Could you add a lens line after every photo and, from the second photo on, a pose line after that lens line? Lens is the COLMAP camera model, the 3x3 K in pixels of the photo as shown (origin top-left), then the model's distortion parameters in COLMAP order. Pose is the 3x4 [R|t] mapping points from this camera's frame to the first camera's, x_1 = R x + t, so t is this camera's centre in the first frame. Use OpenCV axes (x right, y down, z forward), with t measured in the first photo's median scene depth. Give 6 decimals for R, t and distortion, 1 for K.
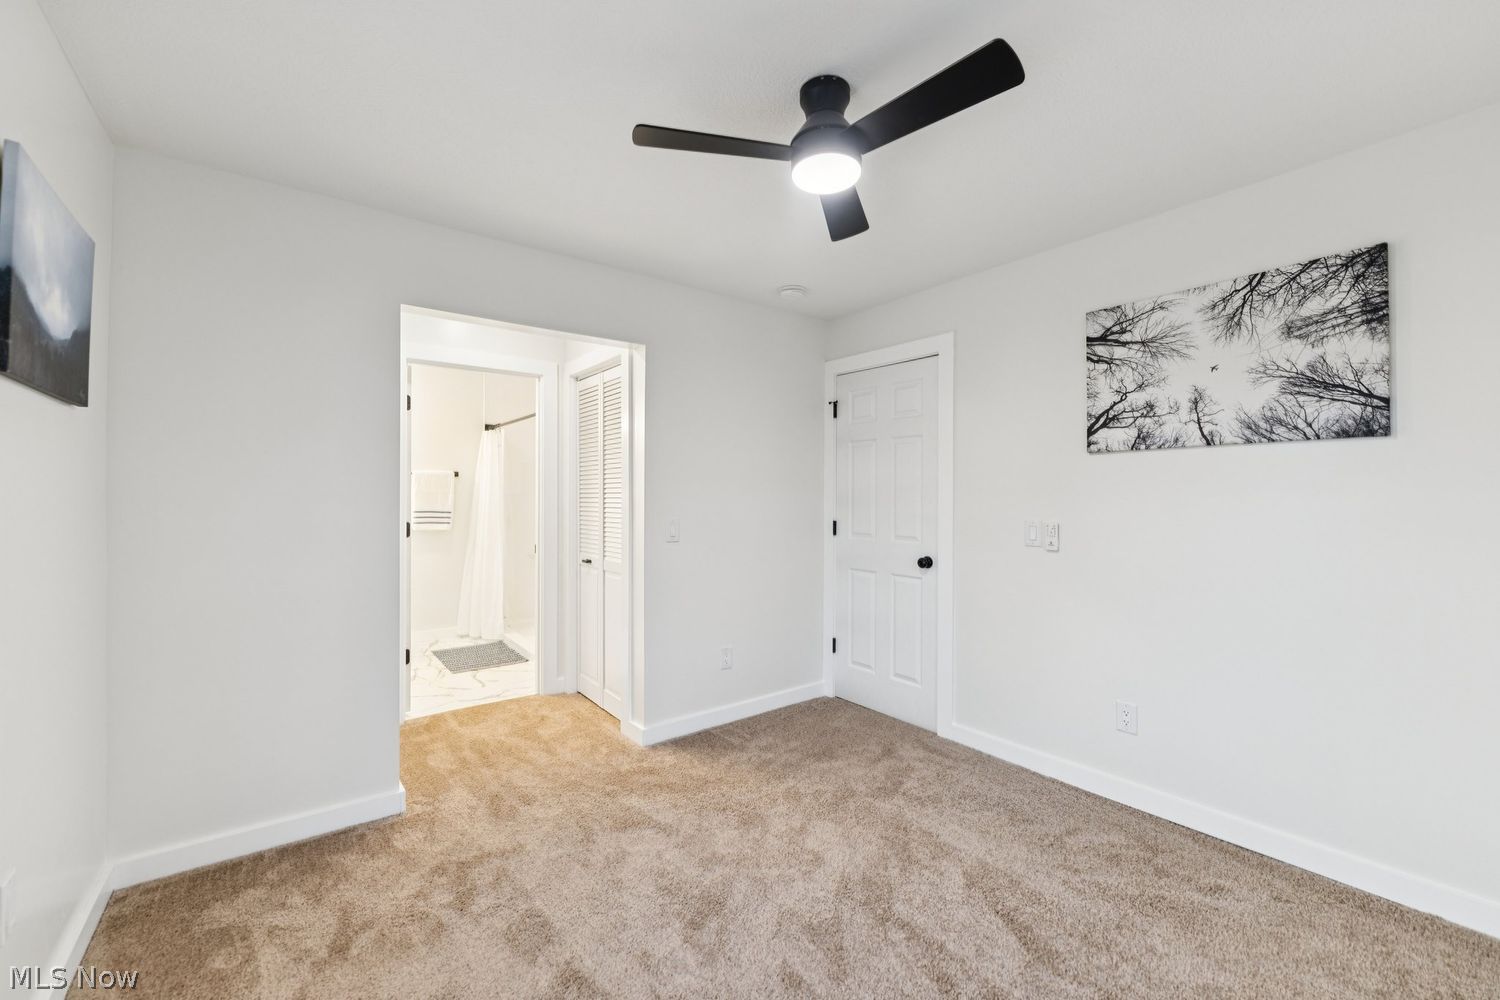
lens RADIAL K [[602.0, 0, 750.0], [0, 602.0, 500.0], [0, 0, 1]] dist [-0.000900, -0.000045]
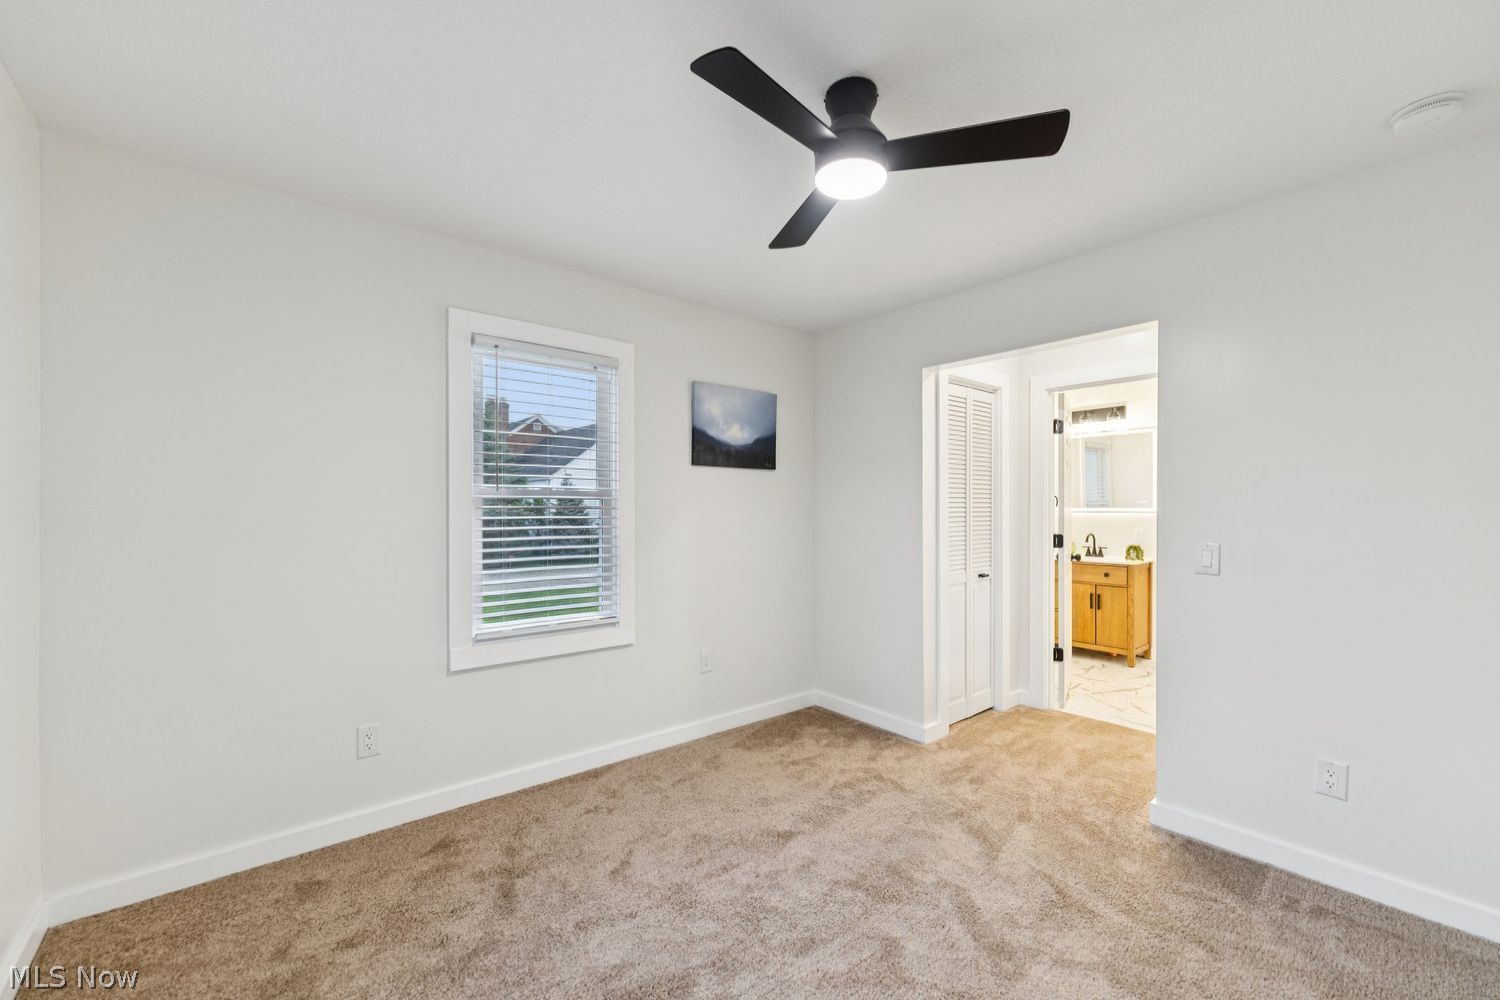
lens RADIAL K [[602.7, 0, 748.5], [0, 602.7, 520.0], [0, 0, 1]] dist [0.000640, 0.000237]
pose [[0.042418, 0.016191, -0.998969, 0.818491], [-0.009097, 0.999833, 0.015818, -0.002104], [0.999059, 0.008417, 0.042559, 0.589967]]
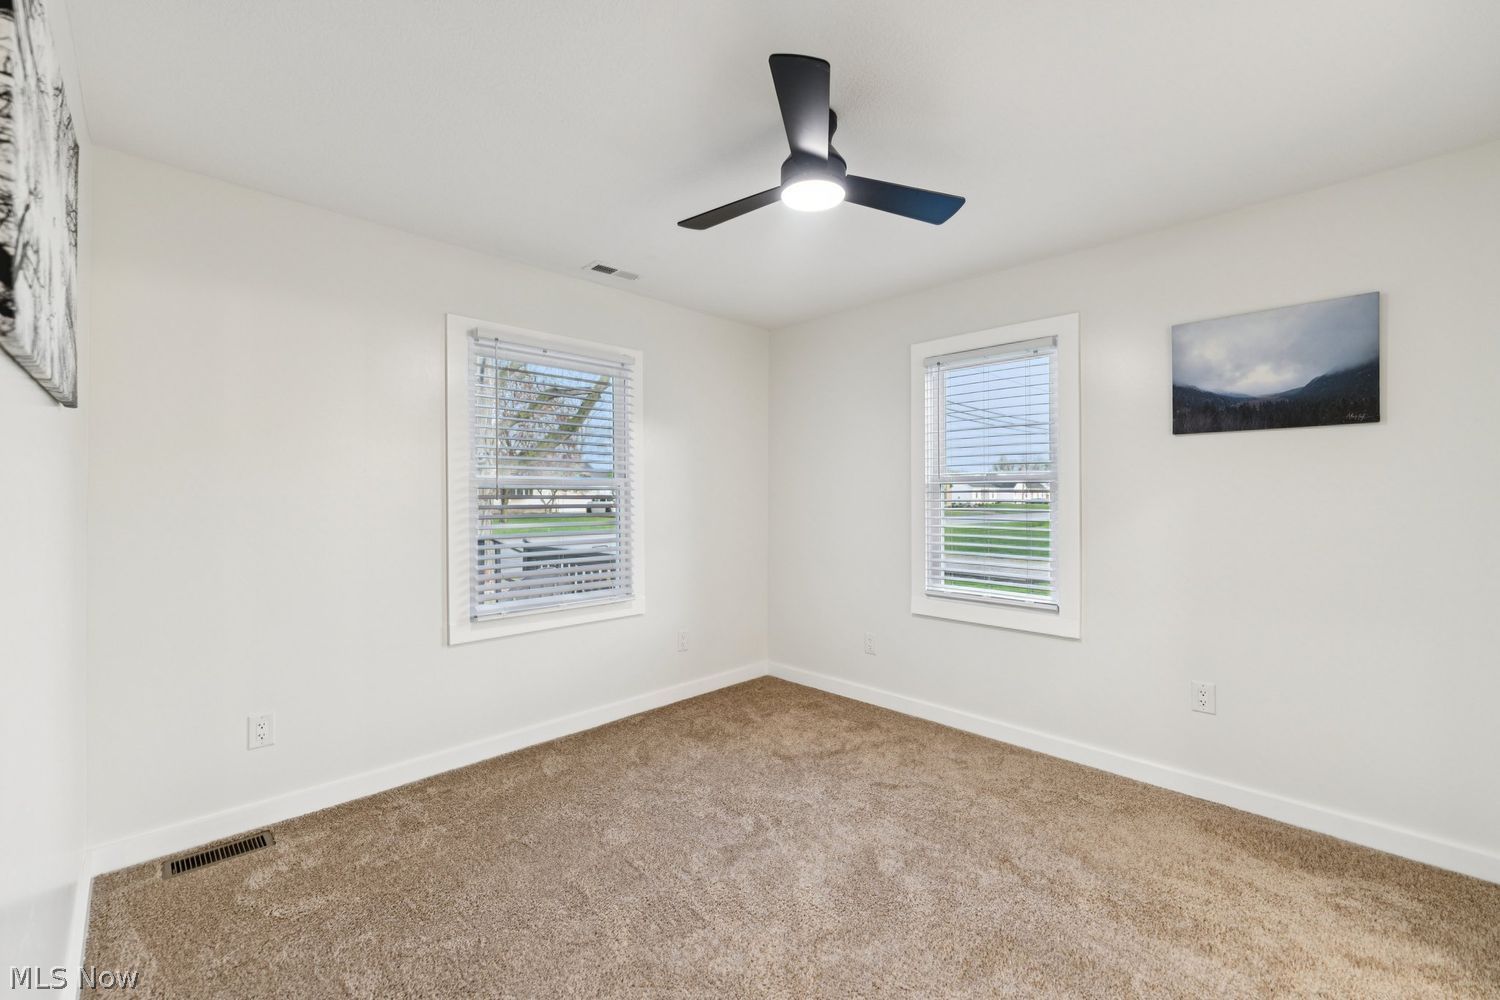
lens RADIAL K [[599.9, 0, 743.3], [0, 599.9, 504.2], [0, 0, 1]] dist [0.000499, 0.000121]
pose [[-0.990627, -0.000326, -0.136598, 0.300991], [-0.003047, 0.999801, 0.019715, 0.000298], [0.136564, 0.019946, -0.990430, 1.530557]]
